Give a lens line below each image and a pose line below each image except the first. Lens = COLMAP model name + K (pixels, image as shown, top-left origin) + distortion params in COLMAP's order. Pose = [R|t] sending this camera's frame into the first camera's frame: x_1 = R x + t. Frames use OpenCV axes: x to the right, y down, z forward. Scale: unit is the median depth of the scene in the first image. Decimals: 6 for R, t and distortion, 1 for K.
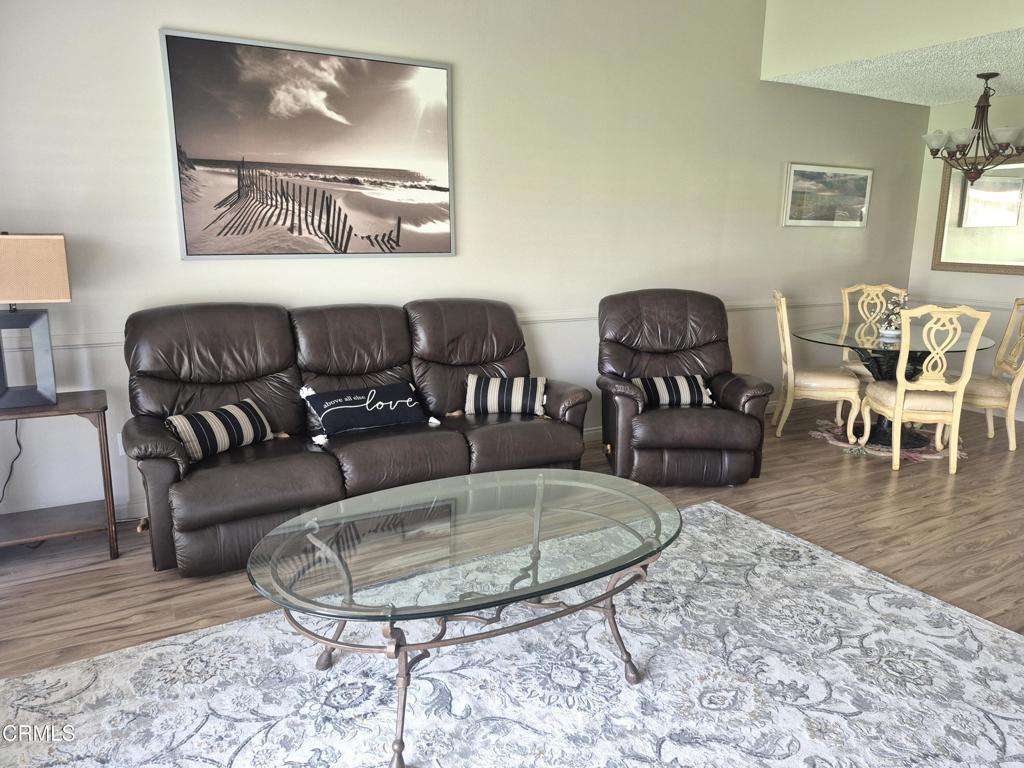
lens RADIAL K [[746.6, 0, 512.0], [0, 746.6, 384.0], [0, 0, 1]] dist [0.065307, -0.062353]
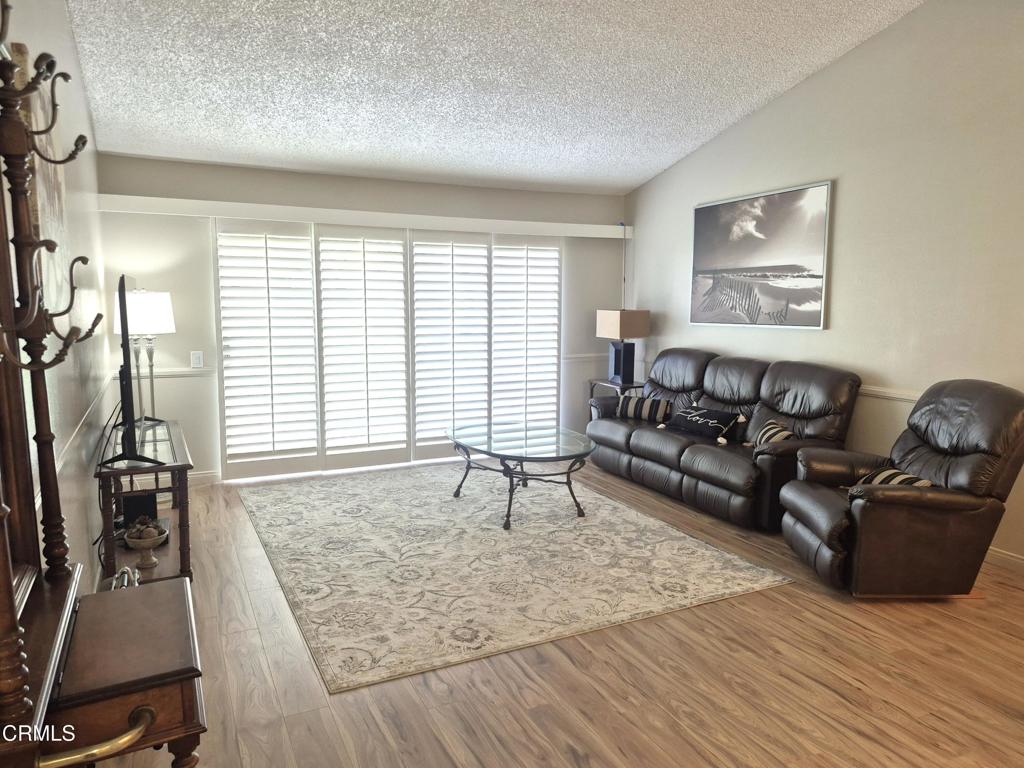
lens RADIAL K [[703.6, 0, 512.0], [0, 703.6, 384.0], [0, 0, 1]] dist [0.116330, -0.111157]
pose [[-0.087572, 0.115470, -0.989443, 1.286177], [-0.204070, 0.970115, 0.131275, -0.153306], [0.975032, 0.213412, -0.061391, 0.674987]]
